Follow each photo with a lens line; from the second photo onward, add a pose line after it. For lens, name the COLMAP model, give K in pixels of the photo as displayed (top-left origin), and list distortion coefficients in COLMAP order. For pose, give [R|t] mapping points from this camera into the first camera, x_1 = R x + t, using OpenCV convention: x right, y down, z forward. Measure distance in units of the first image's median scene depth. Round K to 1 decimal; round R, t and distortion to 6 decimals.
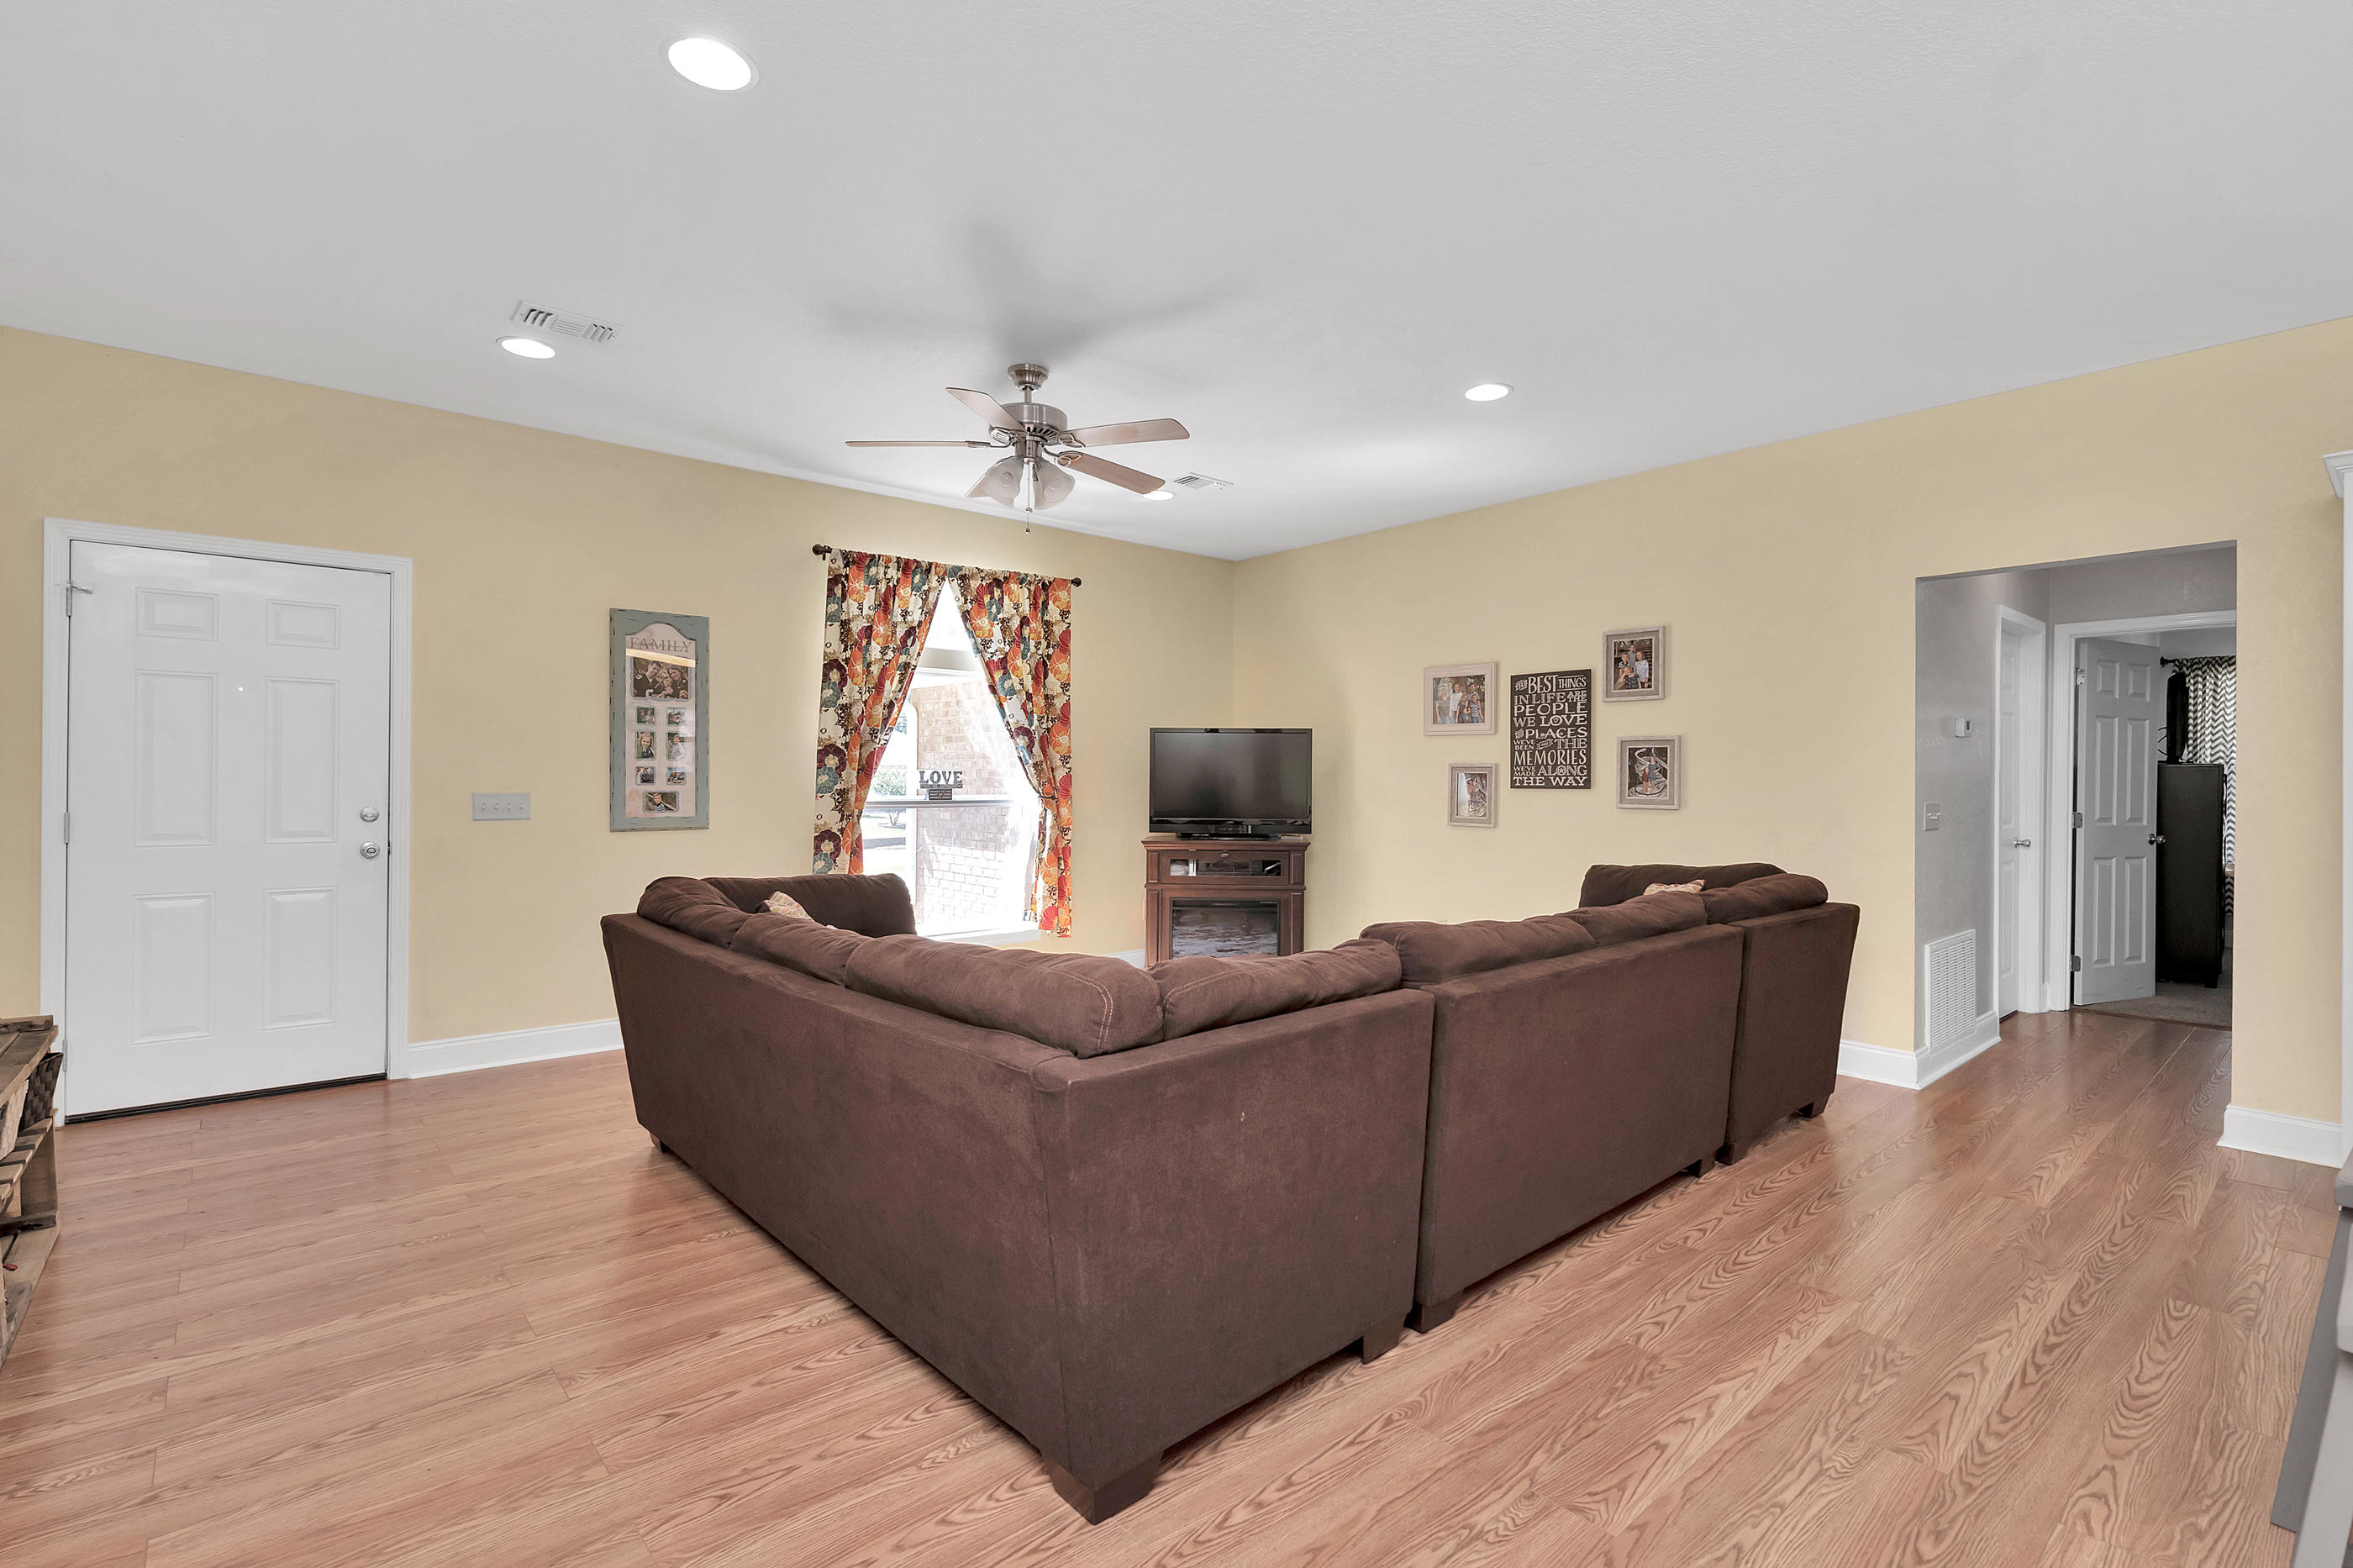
lens RADIAL K [[1077.8, 0, 1188.1], [0, 1077.8, 782.5], [0, 0, 1]] dist [0.000752, 0.000044]
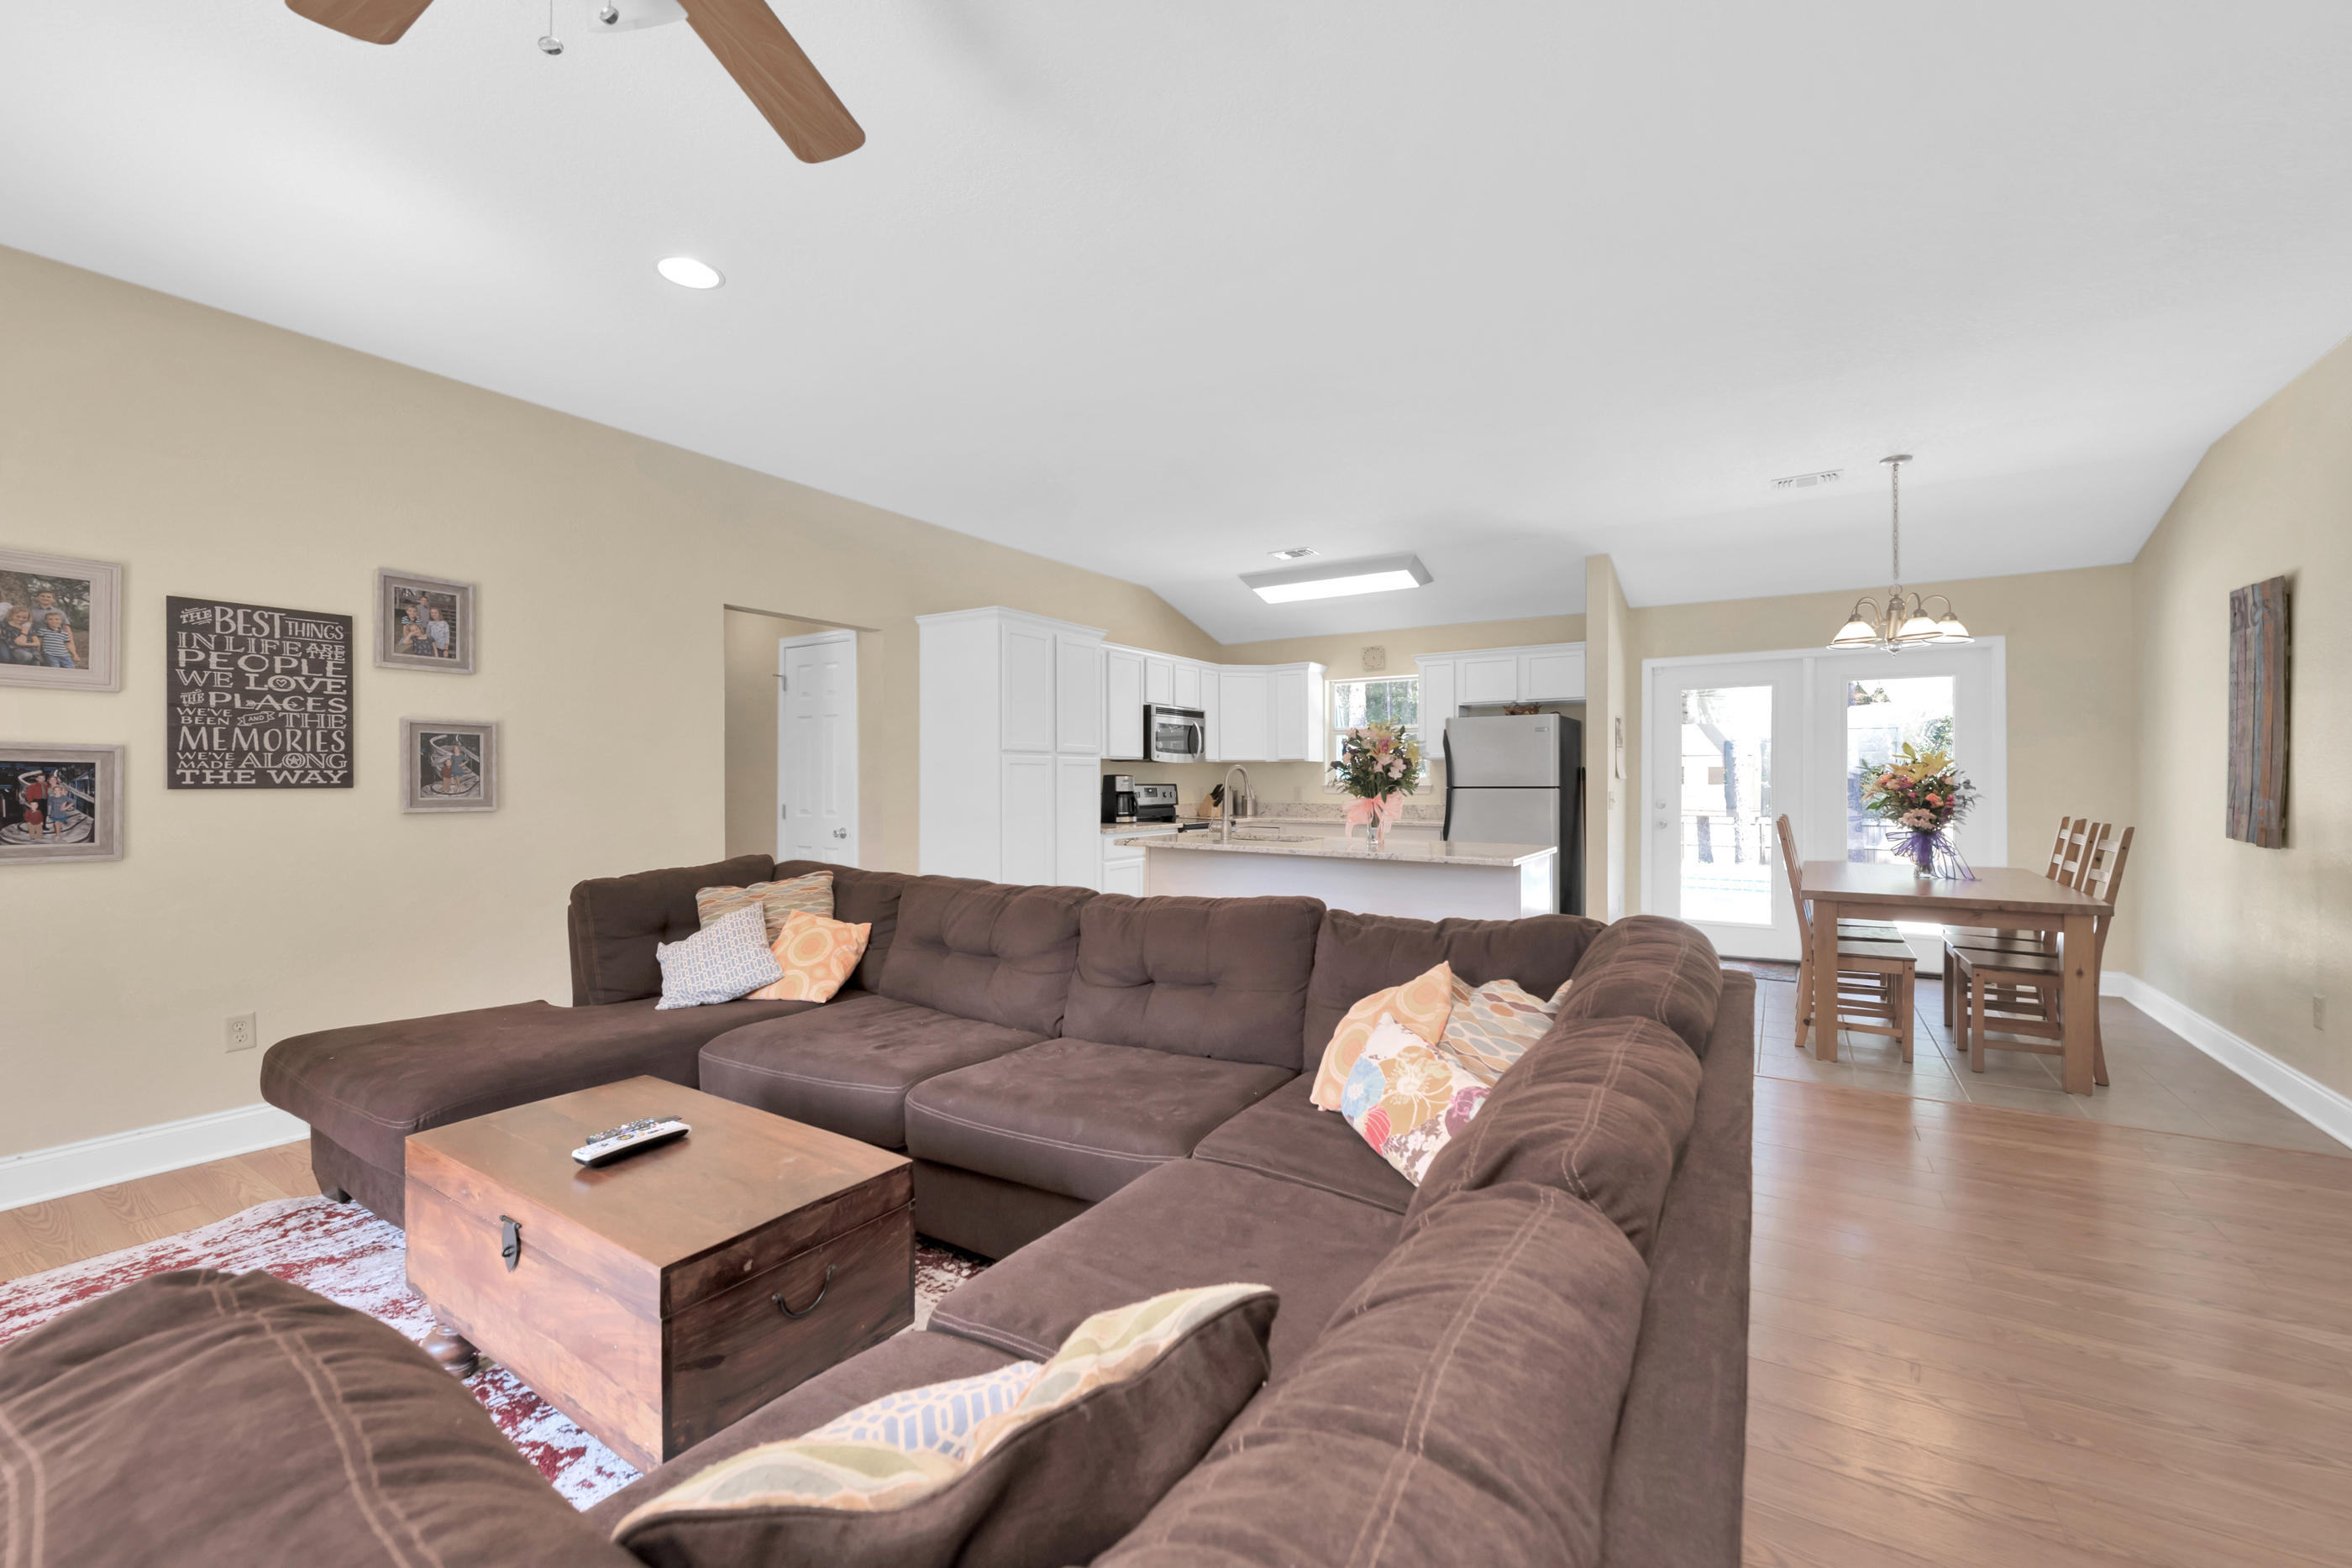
lens RADIAL K [[943.2, 0, 1186.8], [0, 943.2, 783.0], [0, 0, 1]] dist [0.000827, -0.003537]
pose [[-0.284757, -0.007730, 0.958569, -0.350341], [-0.001325, 0.999970, 0.007670, -0.002513], [-0.958599, 0.000914, -0.284758, 0.626404]]
